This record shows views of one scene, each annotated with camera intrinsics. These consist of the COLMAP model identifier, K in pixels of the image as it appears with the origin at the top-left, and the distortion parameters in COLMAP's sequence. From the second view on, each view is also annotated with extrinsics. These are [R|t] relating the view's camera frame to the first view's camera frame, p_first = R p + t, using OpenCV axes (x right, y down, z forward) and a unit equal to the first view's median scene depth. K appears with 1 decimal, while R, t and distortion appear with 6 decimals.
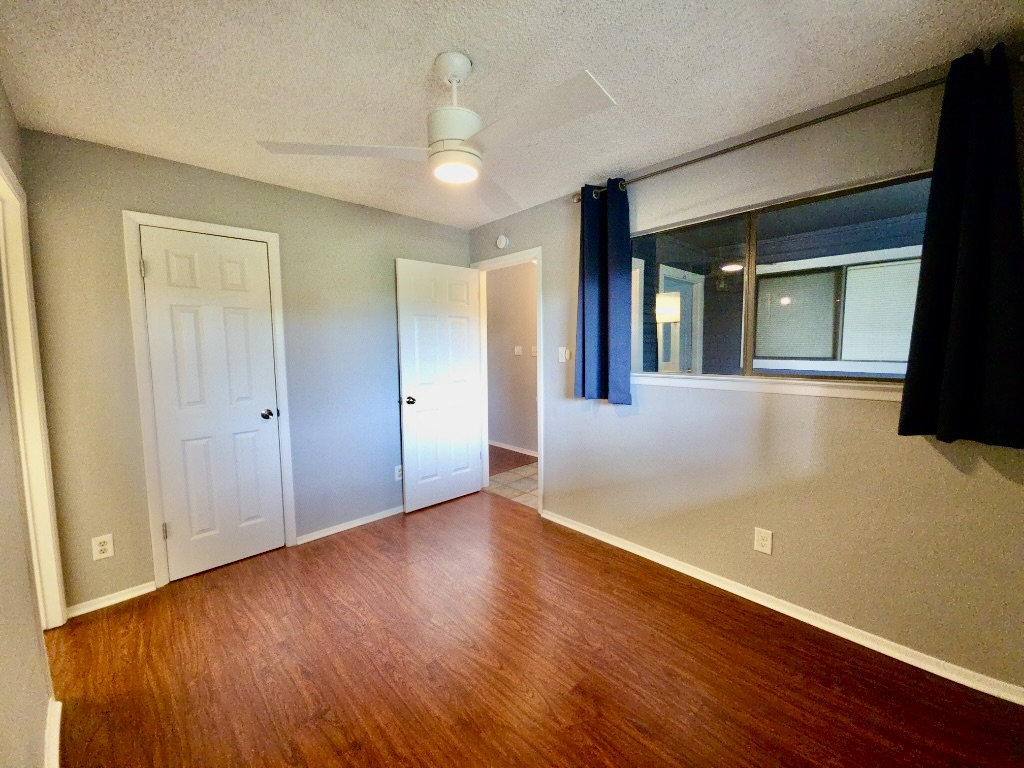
lens RADIAL K [[403.7, 0, 517.1], [0, 403.7, 377.0], [0, 0, 1]] dist [0.011301, -0.007986]
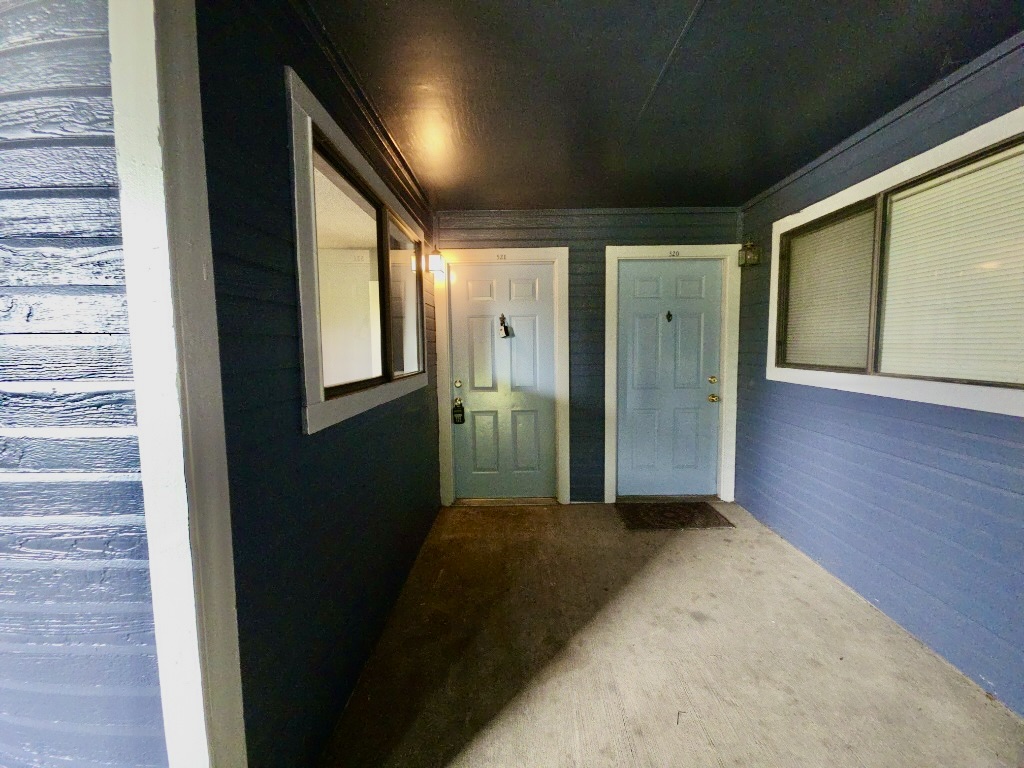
lens RADIAL K [[403.7, 0, 517.1], [0, 403.7, 377.0], [0, 0, 1]] dist [0.011301, -0.007986]
pose [[0.722270, 0.049766, -0.689818, 1.203070], [-0.048574, 0.998595, 0.021183, -0.038878], [0.689903, 0.018208, 0.723673, 0.429998]]
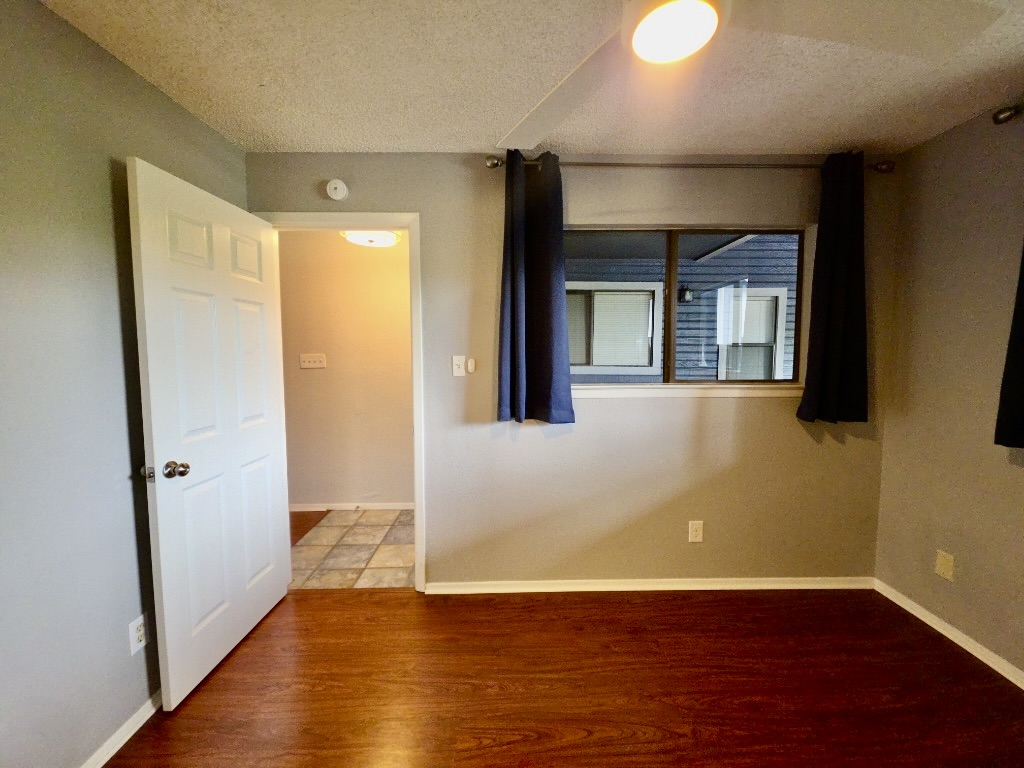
lens RADIAL K [[403.7, 0, 517.1], [0, 403.7, 377.0], [0, 0, 1]] dist [0.011301, -0.007986]
pose [[0.679481, -0.040725, 0.732562, -0.405624], [0.052874, 0.998580, 0.006470, -0.038222], [-0.731786, 0.034337, 0.680669, 0.466842]]
